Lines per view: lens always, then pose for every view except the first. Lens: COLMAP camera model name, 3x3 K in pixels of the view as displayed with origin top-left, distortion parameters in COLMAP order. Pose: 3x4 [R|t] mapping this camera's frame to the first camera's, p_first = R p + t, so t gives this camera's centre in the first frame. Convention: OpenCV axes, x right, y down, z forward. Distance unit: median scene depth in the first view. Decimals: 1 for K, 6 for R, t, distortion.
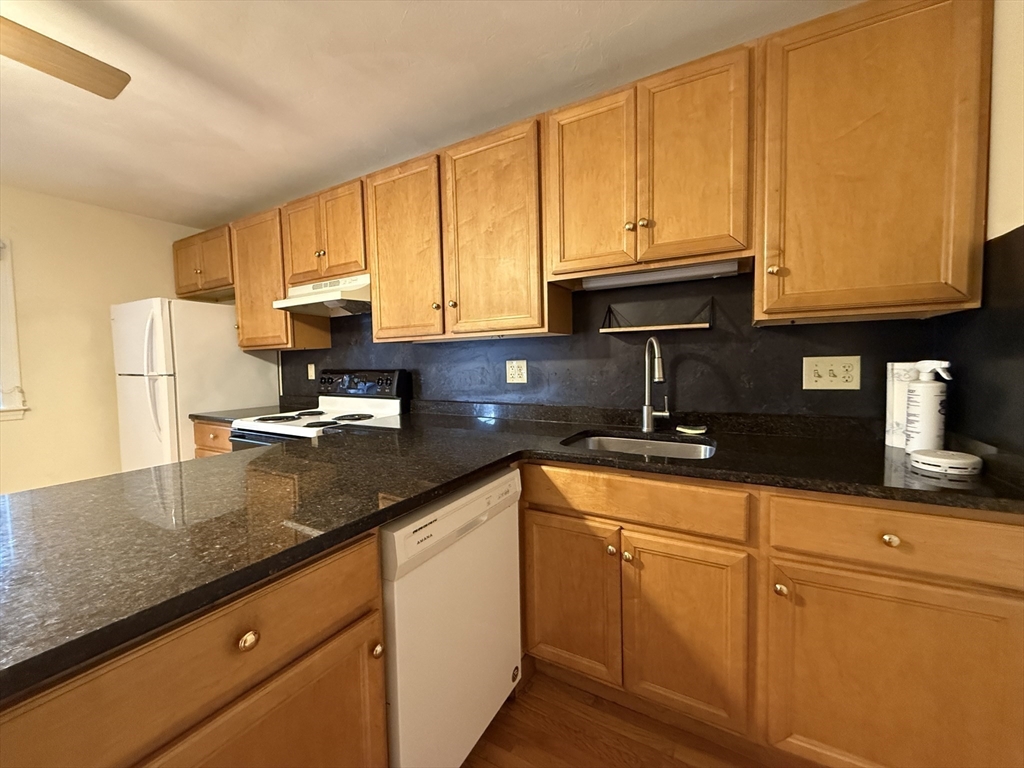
lens RADIAL K [[408.1, 0, 511.1], [0, 408.1, 382.3], [0, 0, 1]] dist [-0.002055, 0.000622]
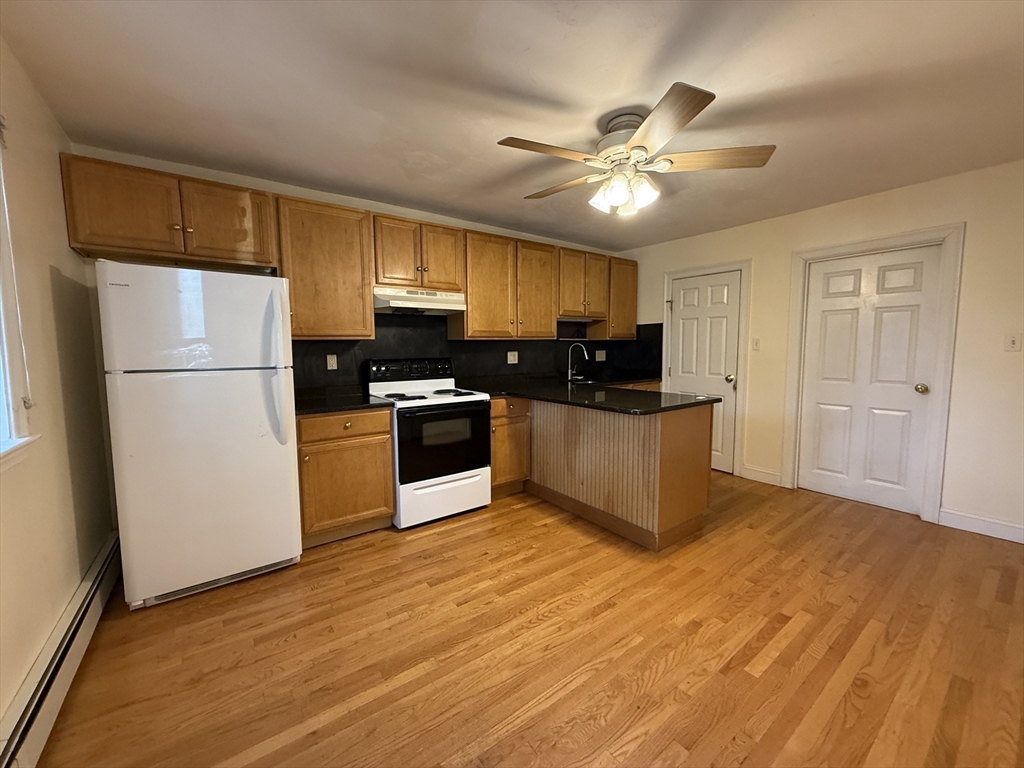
lens RADIAL K [[408.1, 0, 512.7], [0, 408.1, 384.0], [0, 0, 1]] dist [-0.002055, 0.000622]
pose [[0.396404, -0.066140, 0.915691, -1.691015], [0.054648, 0.997333, 0.048380, 0.004802], [-0.916448, 0.030863, 0.398961, 0.240536]]
